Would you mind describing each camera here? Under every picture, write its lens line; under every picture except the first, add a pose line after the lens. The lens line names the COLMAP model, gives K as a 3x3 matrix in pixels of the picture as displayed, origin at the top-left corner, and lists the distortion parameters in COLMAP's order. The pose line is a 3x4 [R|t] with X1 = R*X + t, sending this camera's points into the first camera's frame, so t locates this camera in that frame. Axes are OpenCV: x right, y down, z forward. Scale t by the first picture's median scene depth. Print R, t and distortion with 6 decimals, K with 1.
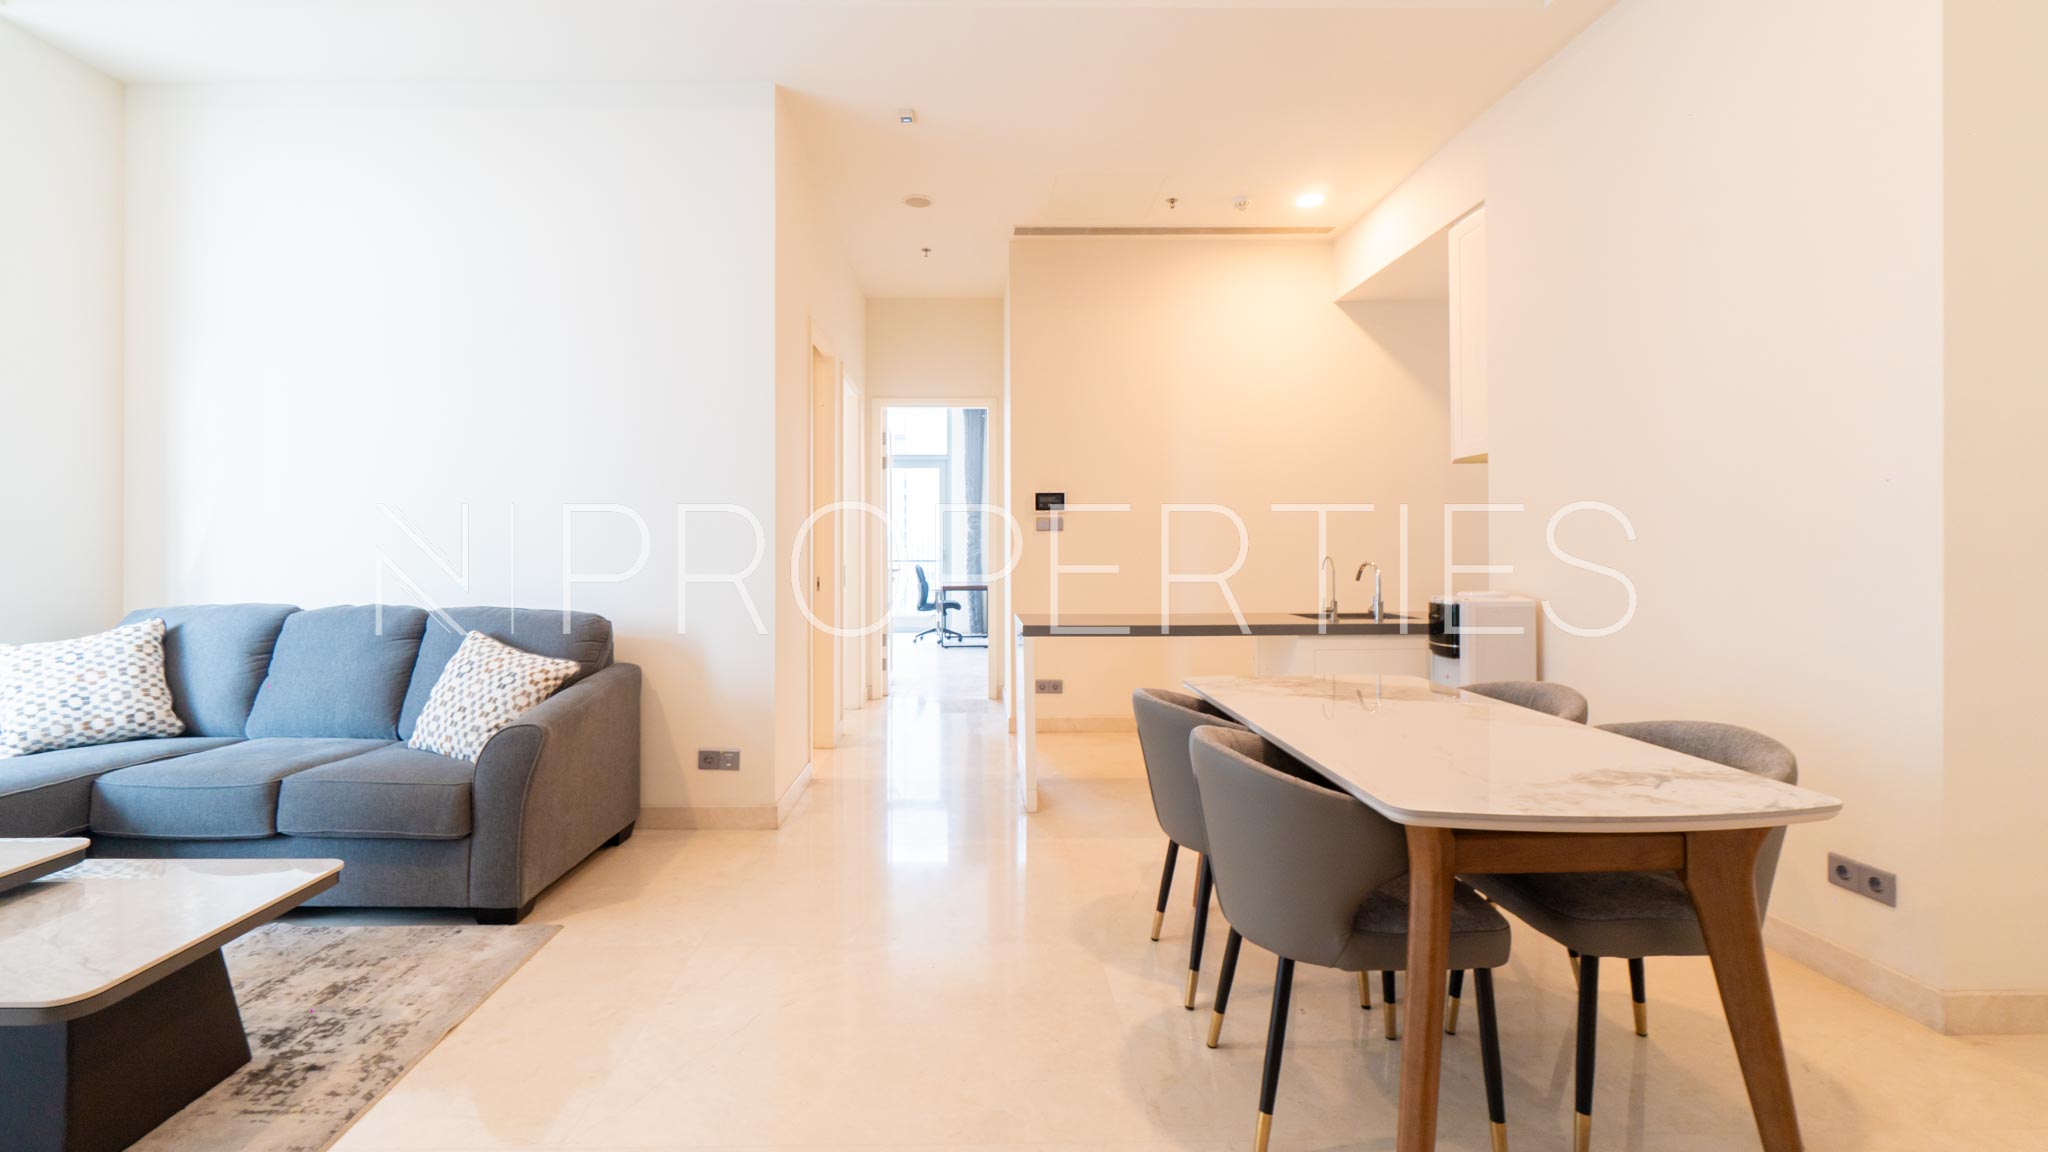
lens RADIAL K [[895.3, 0, 970.9], [0, 895.3, 538.9], [0, 0, 1]] dist [-0.011406, 0.003124]
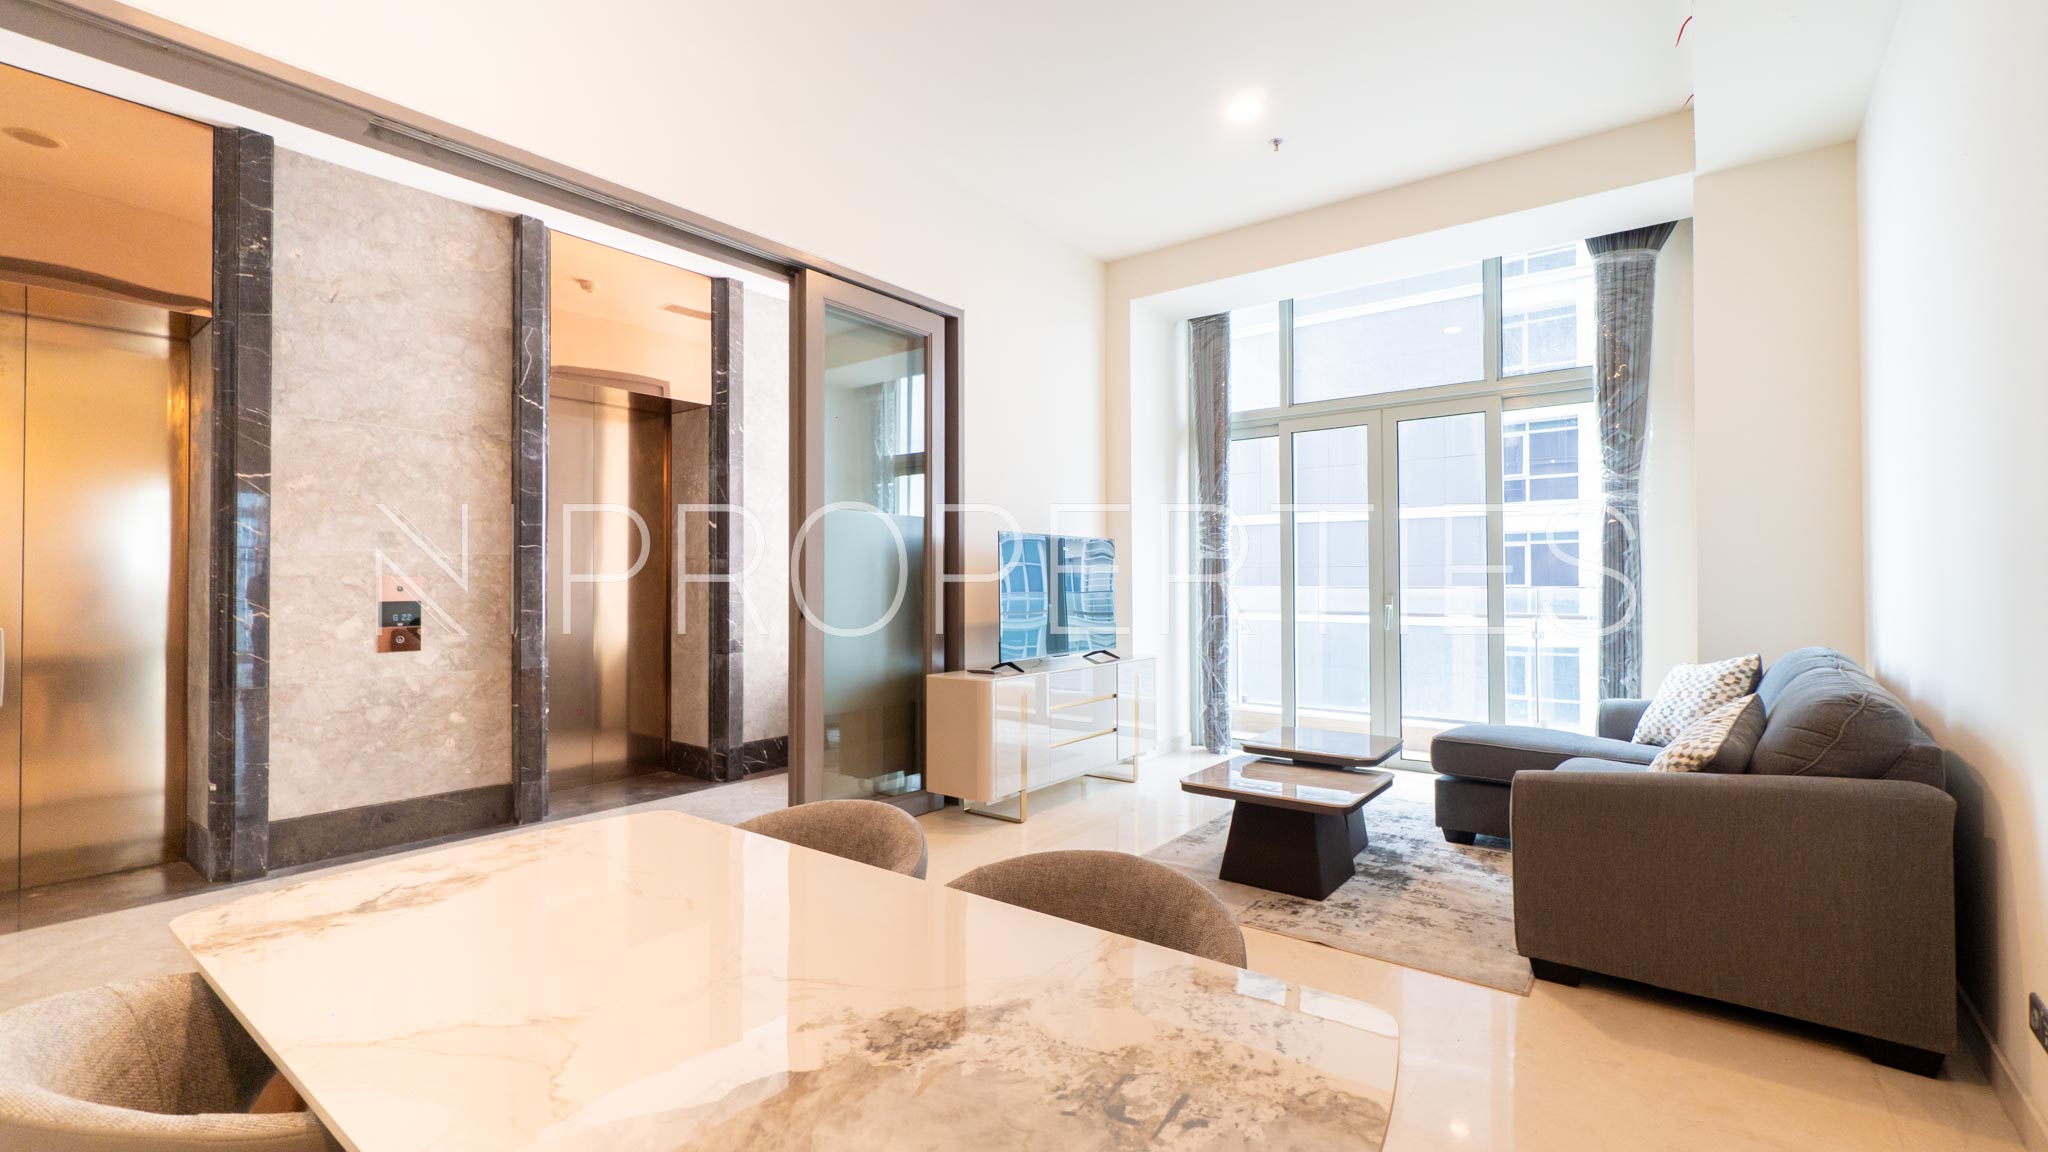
lens RADIAL K [[895.3, 0, 994.1], [0, 895.3, 571.8], [0, 0, 1]] dist [-0.011406, 0.003124]
pose [[-0.619843, -0.005208, -0.784708, 0.566517], [0.007930, 0.999885, -0.012900, -0.006007], [0.784686, -0.014219, -0.619731, 1.018443]]
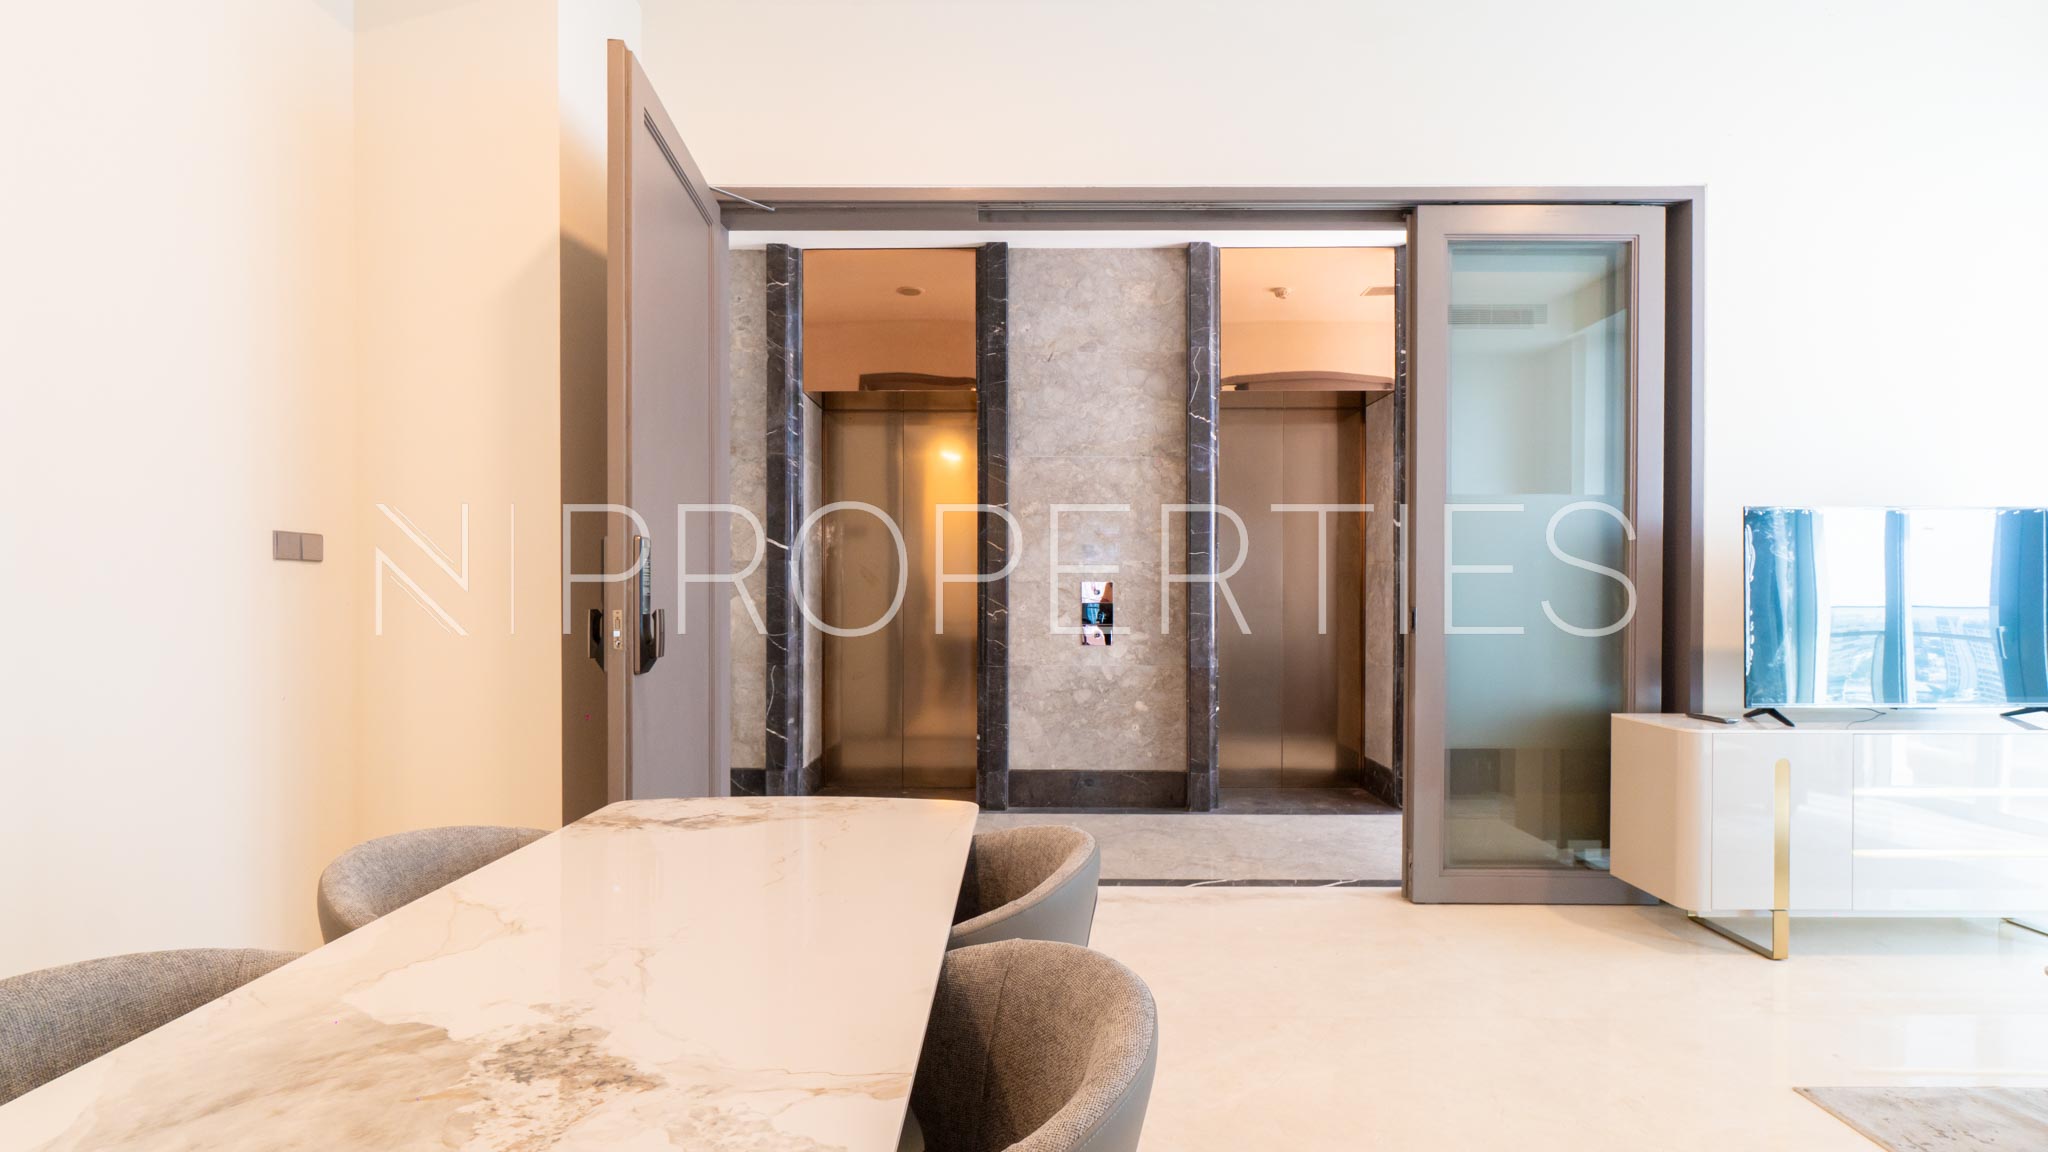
lens RADIAL K [[895.3, 0, 1014.7], [0, 895.3, 599.3], [0, 0, 1]] dist [-0.011406, 0.003124]
pose [[-0.999904, 0.001453, 0.013766, 0.178306], [0.001481, 0.999997, 0.002029, 0.004661], [-0.013763, 0.002049, -0.999903, 1.085366]]
